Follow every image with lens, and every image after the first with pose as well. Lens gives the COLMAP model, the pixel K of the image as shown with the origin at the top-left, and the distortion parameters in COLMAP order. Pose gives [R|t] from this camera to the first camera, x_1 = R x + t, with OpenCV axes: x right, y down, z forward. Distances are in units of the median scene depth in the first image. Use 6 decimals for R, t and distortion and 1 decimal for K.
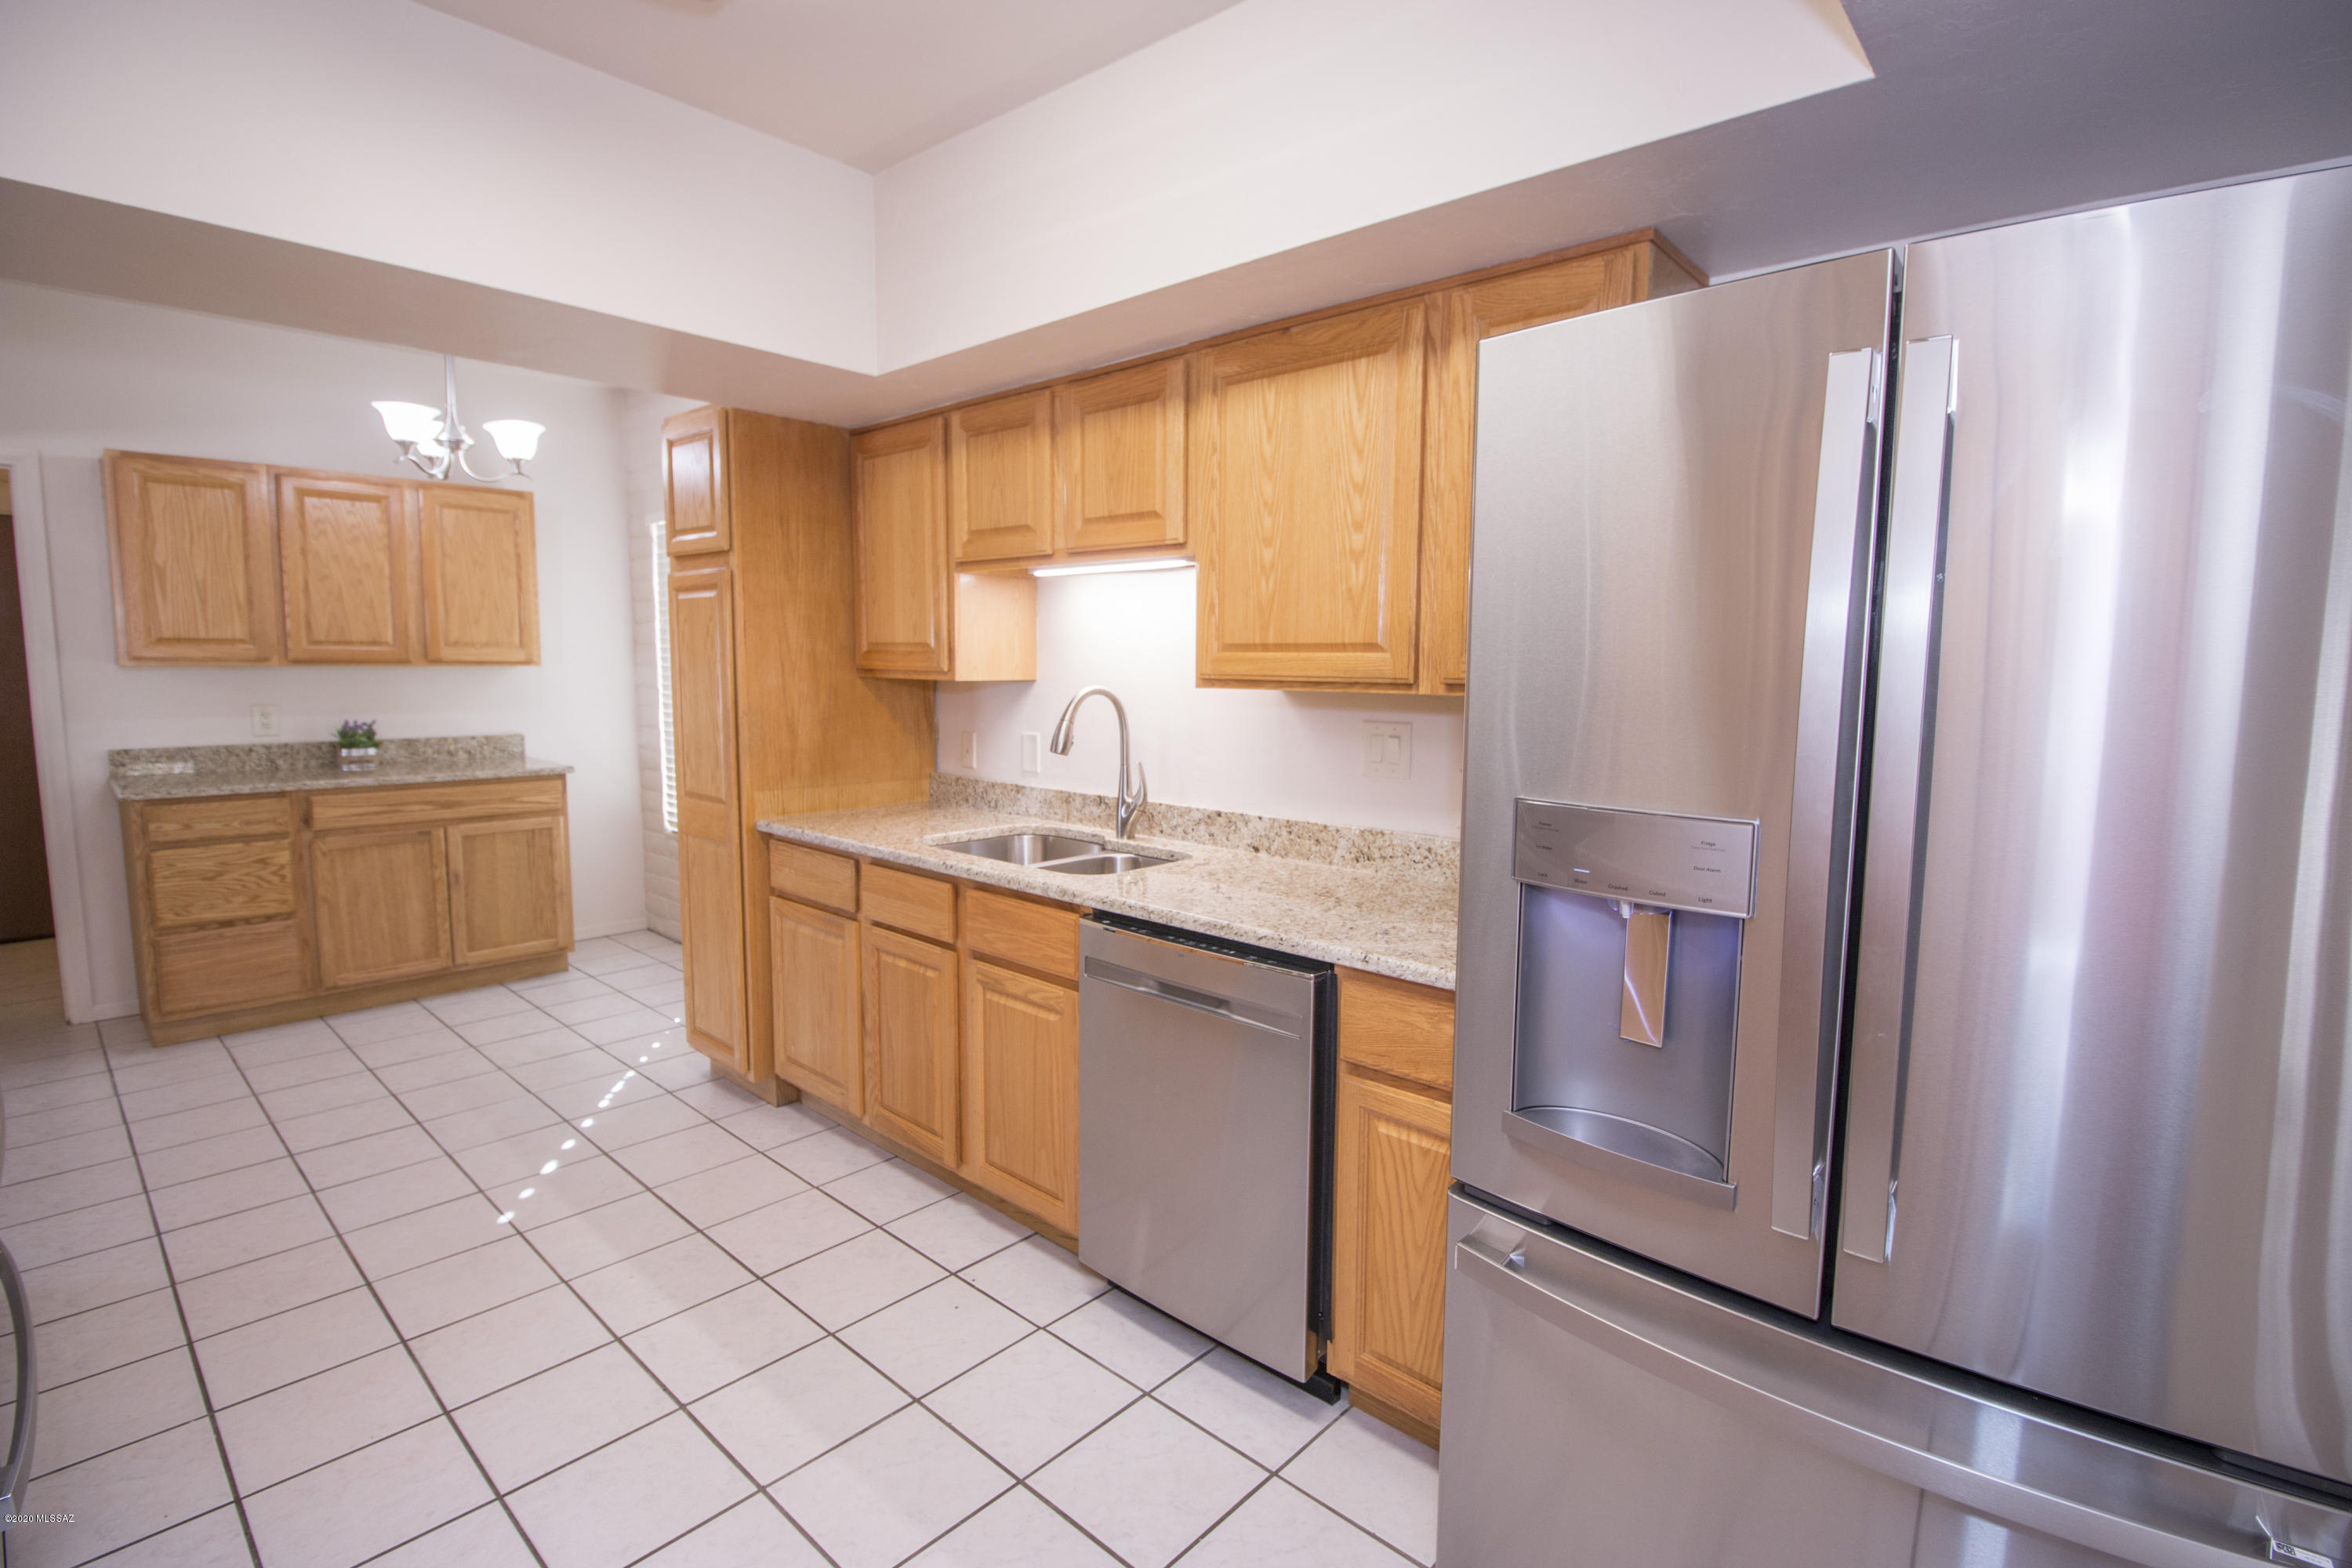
lens RADIAL K [[1081.0, 0, 1189.5], [0, 1081.0, 773.2], [0, 0, 1]] dist [0.000684, -0.012683]
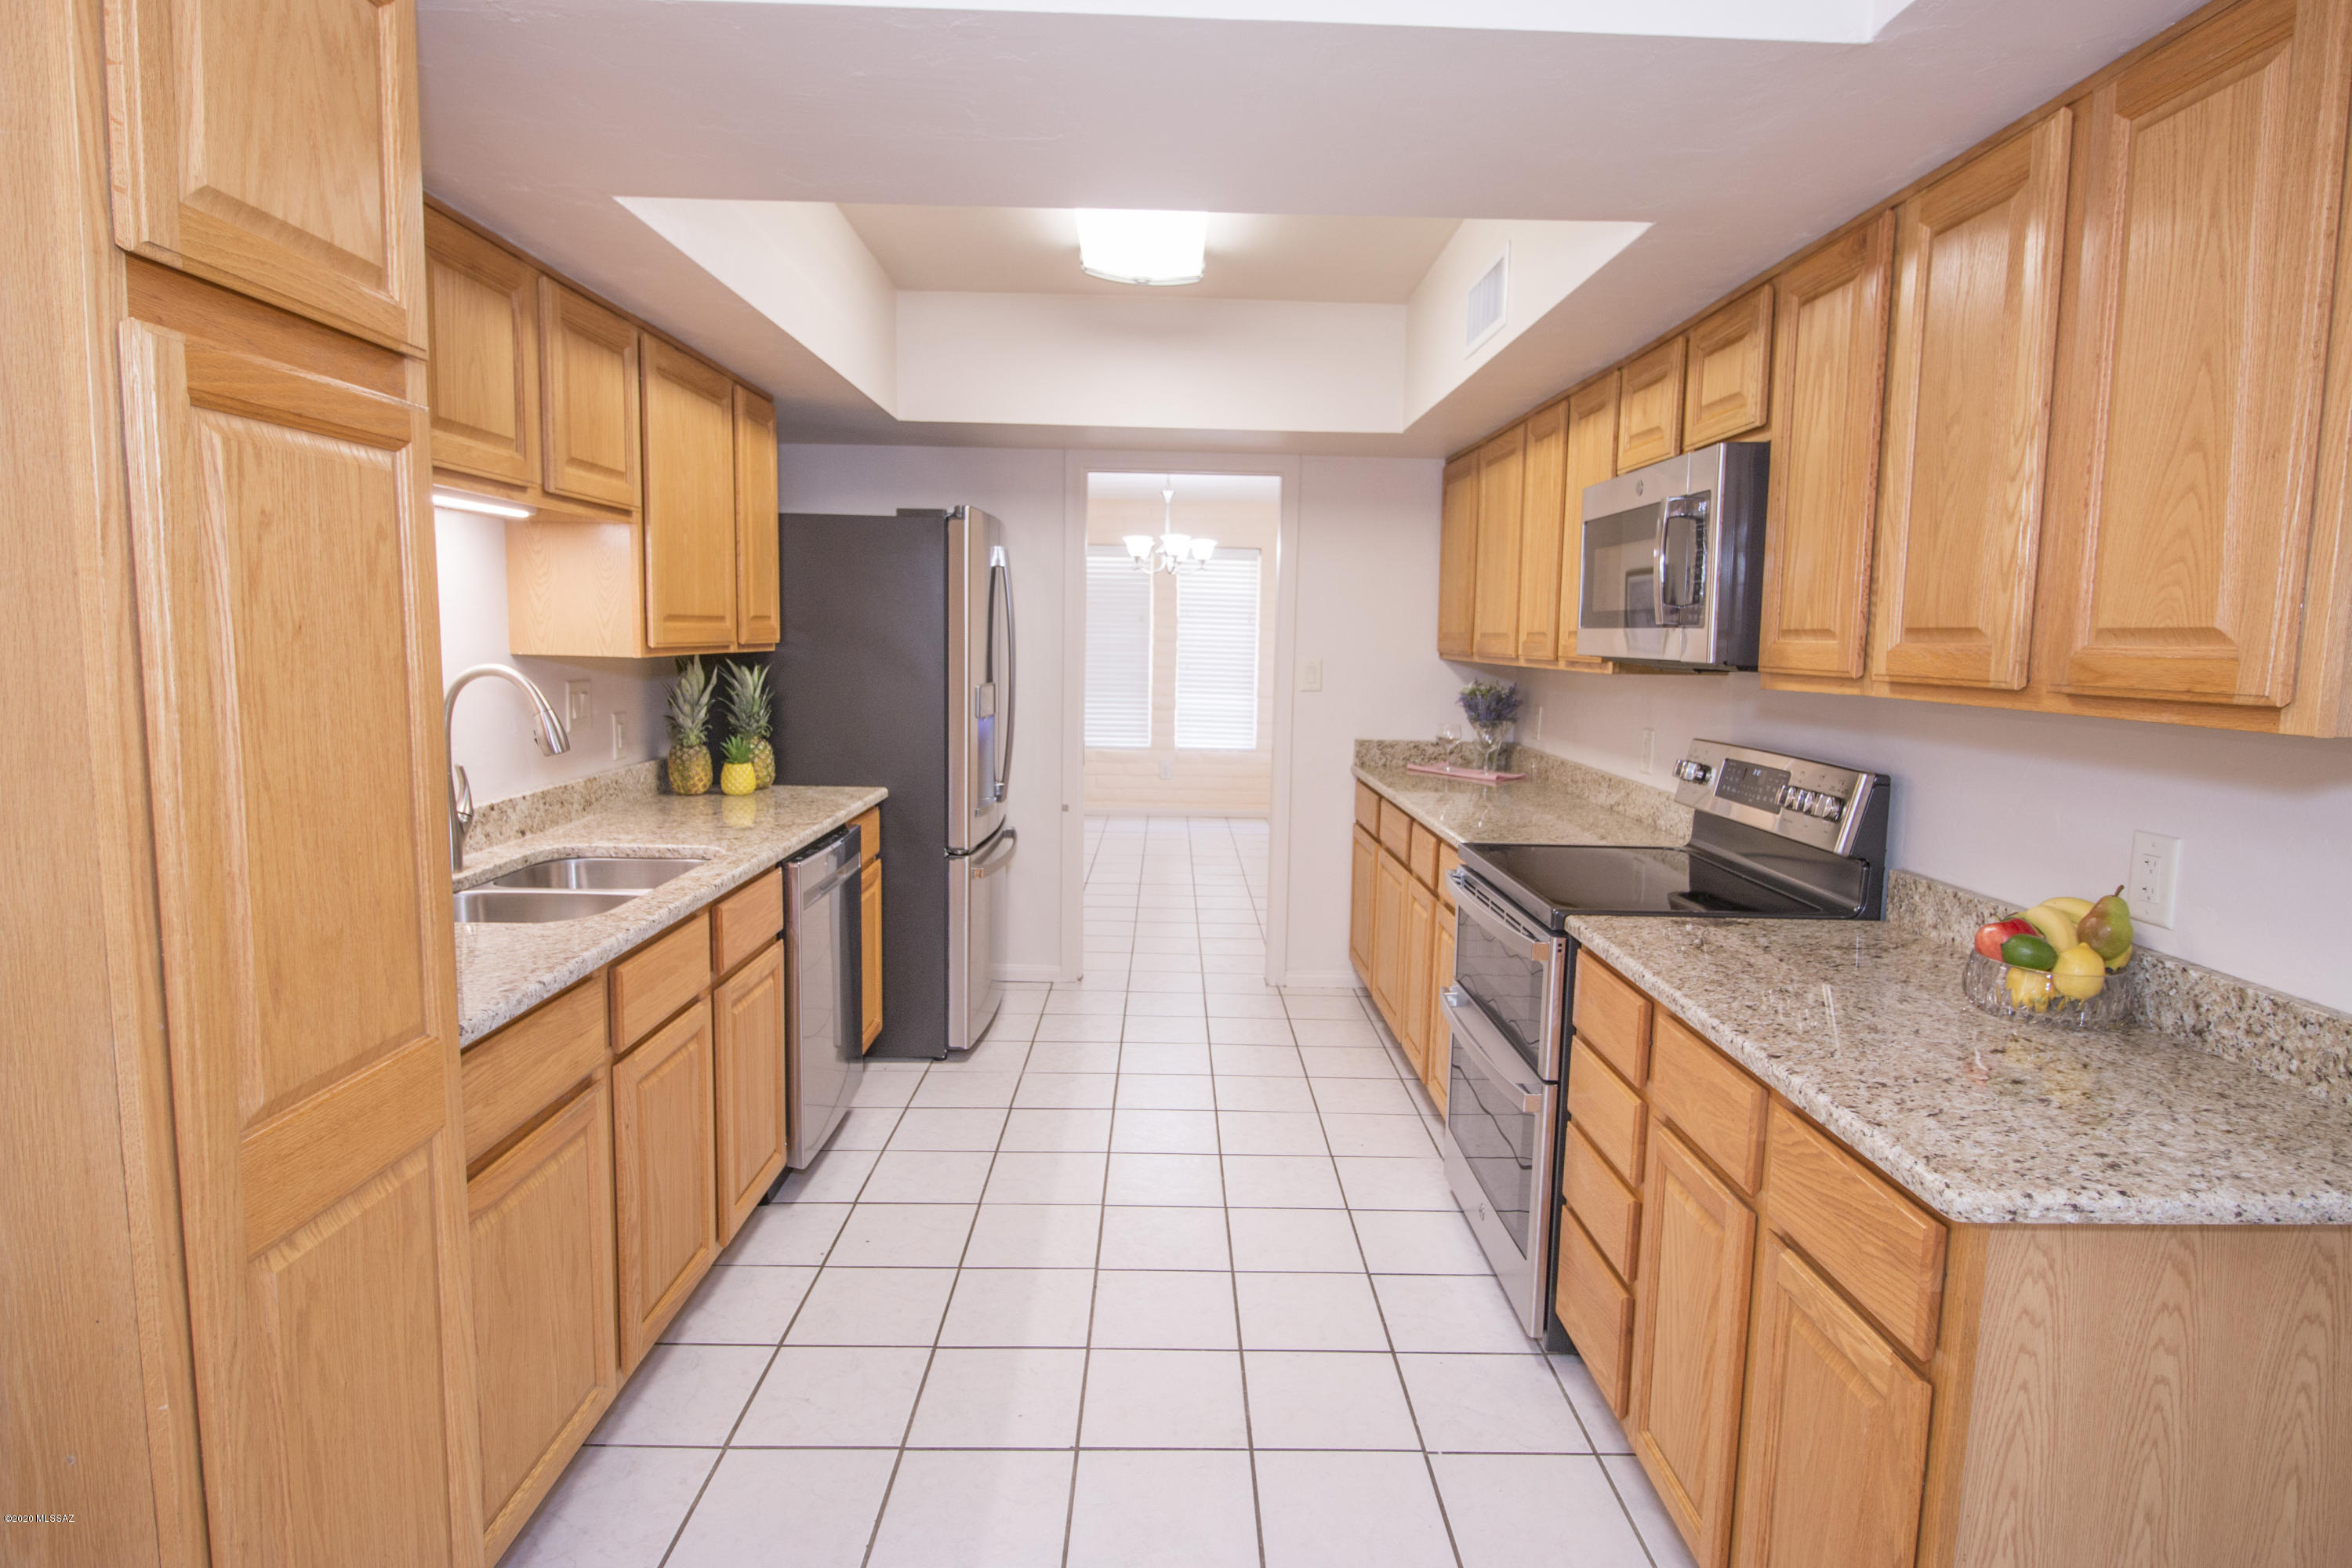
lens RADIAL K [[1240.4, 0, 1187.1], [0, 1240.4, 772.0], [0, 0, 1]] dist [0.007314, -0.014296]
pose [[-0.677116, -0.108283, 0.727866, -0.842030], [0.046607, 0.980818, 0.189272, -0.119468], [-0.734399, 0.162083, -0.659081, 0.992747]]
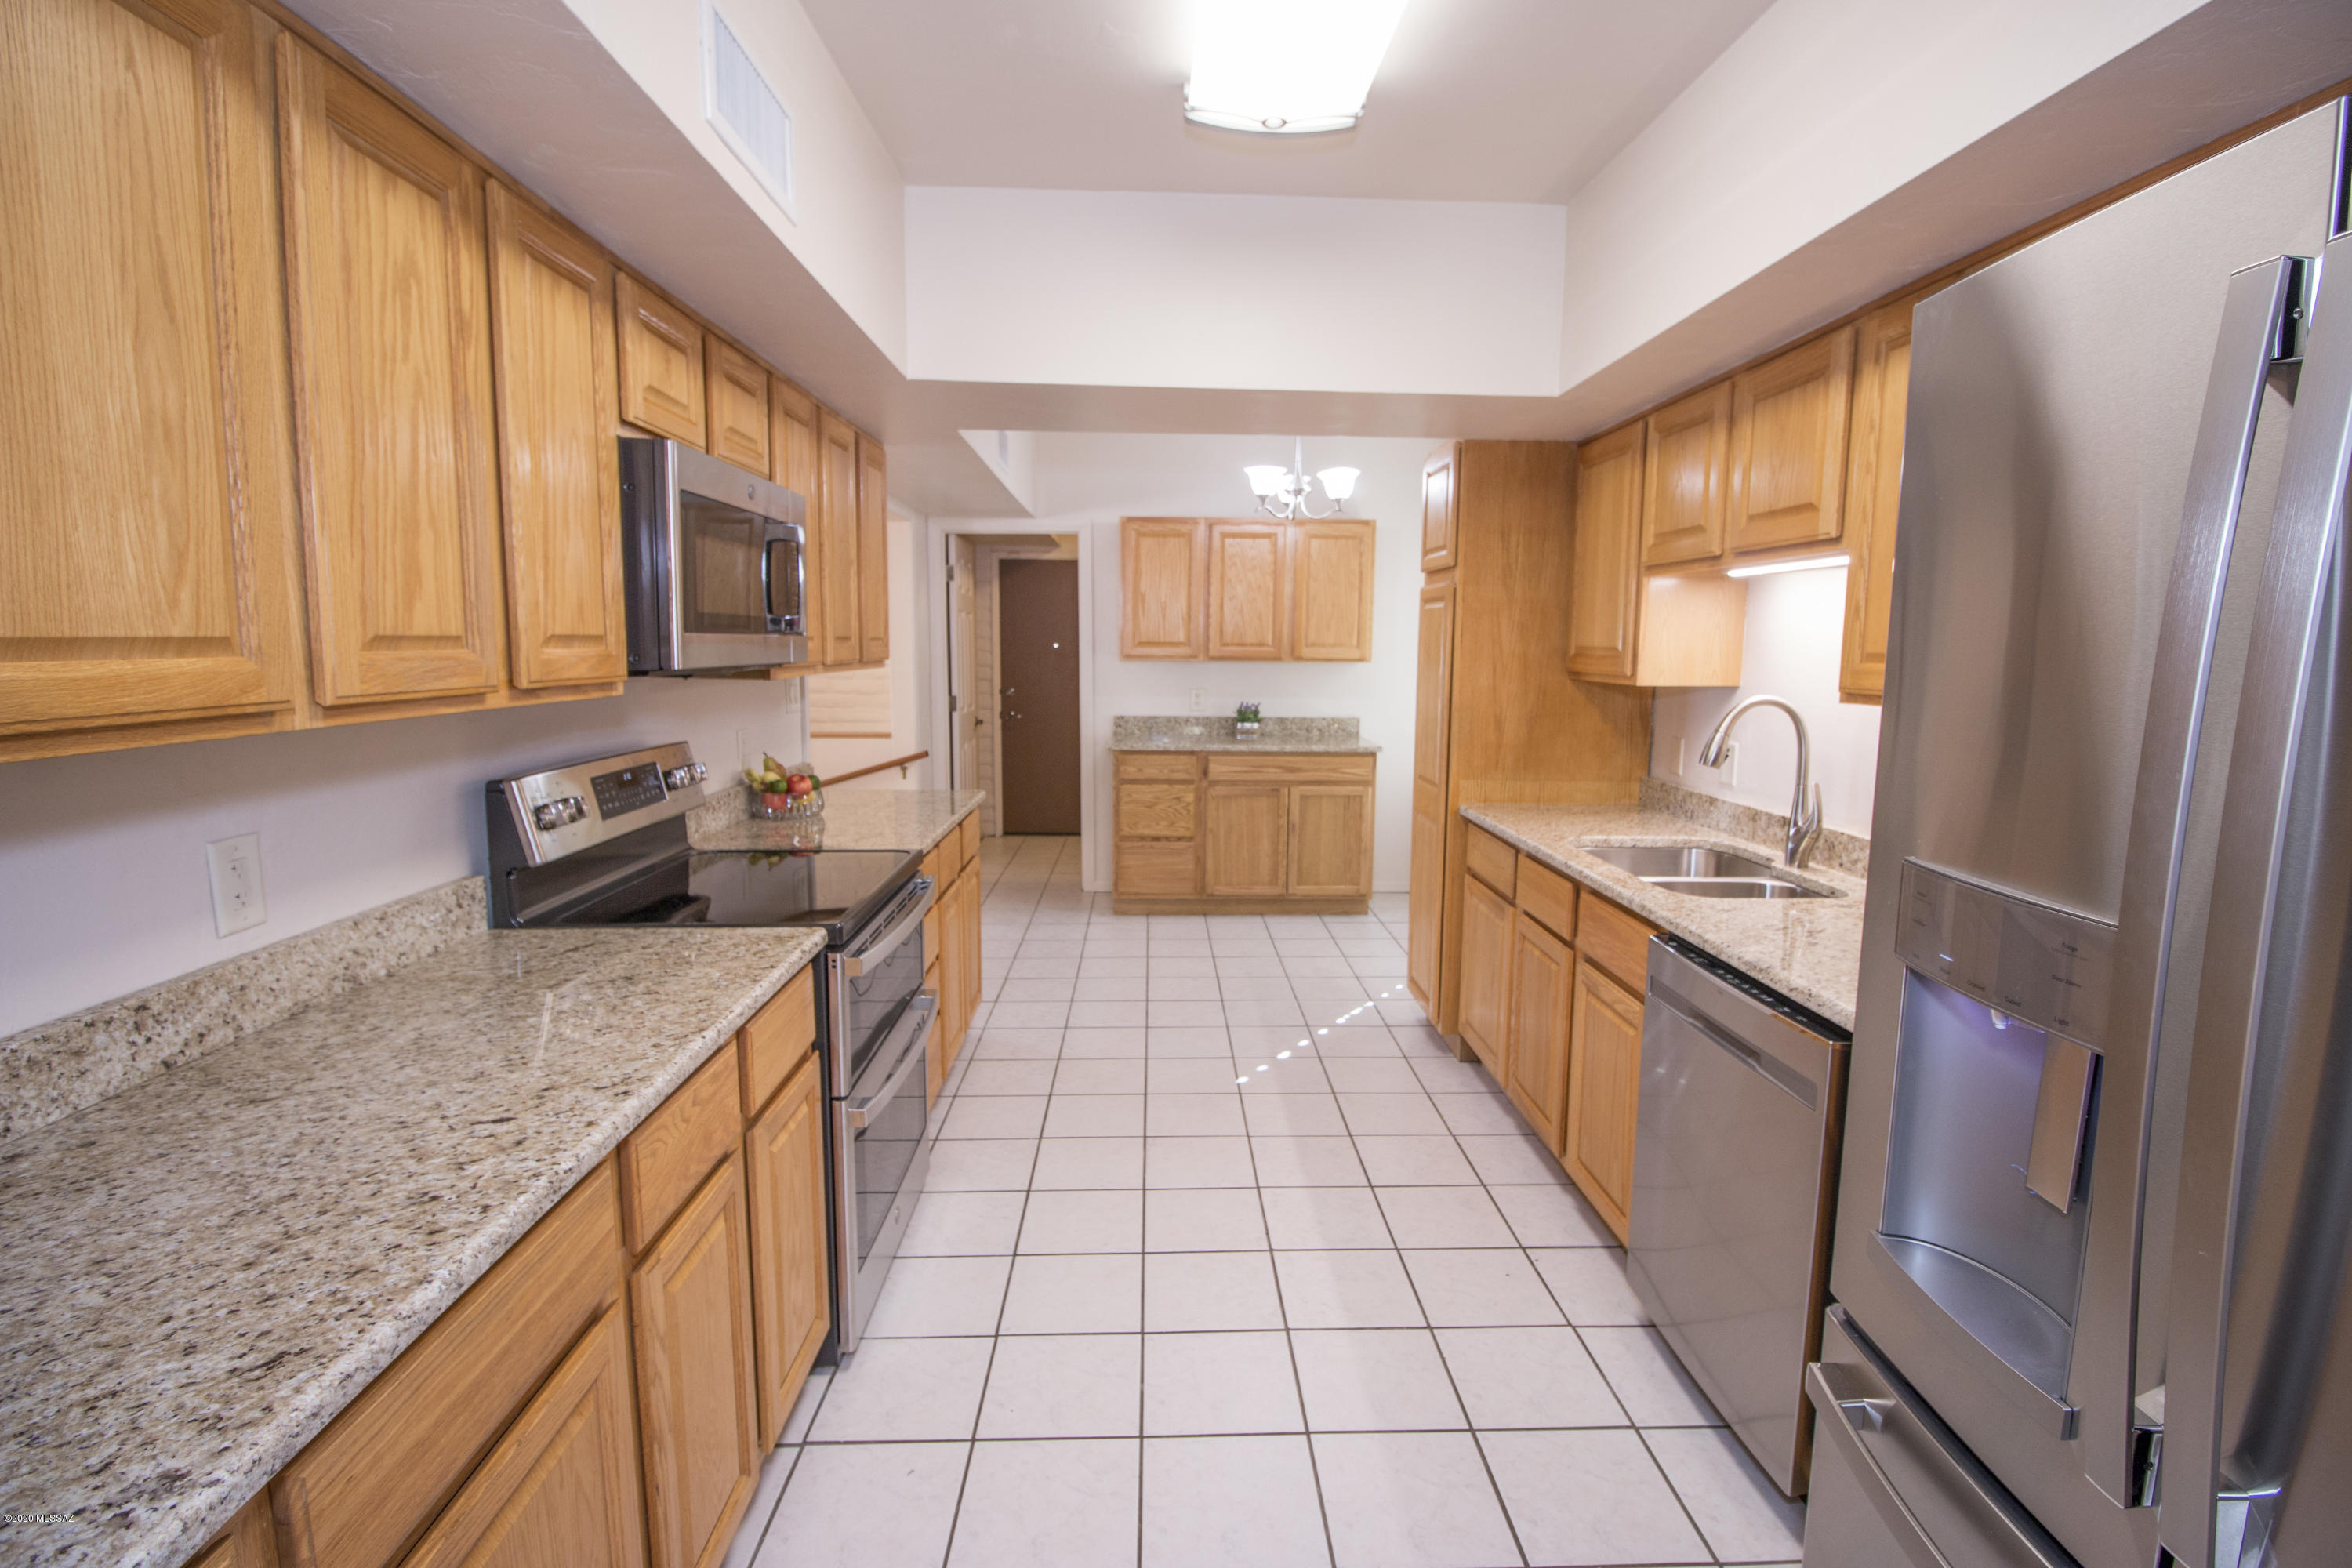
lens RADIAL K [[1081.0, 0, 1189.5], [0, 1081.0, 773.2], [0, 0, 1]] dist [0.000684, -0.012683]
pose [[0.691768, 0.082122, -0.717435, 0.192790], [-0.075628, 0.996288, 0.041119, -0.013057], [0.718149, 0.025813, 0.695411, 0.012651]]
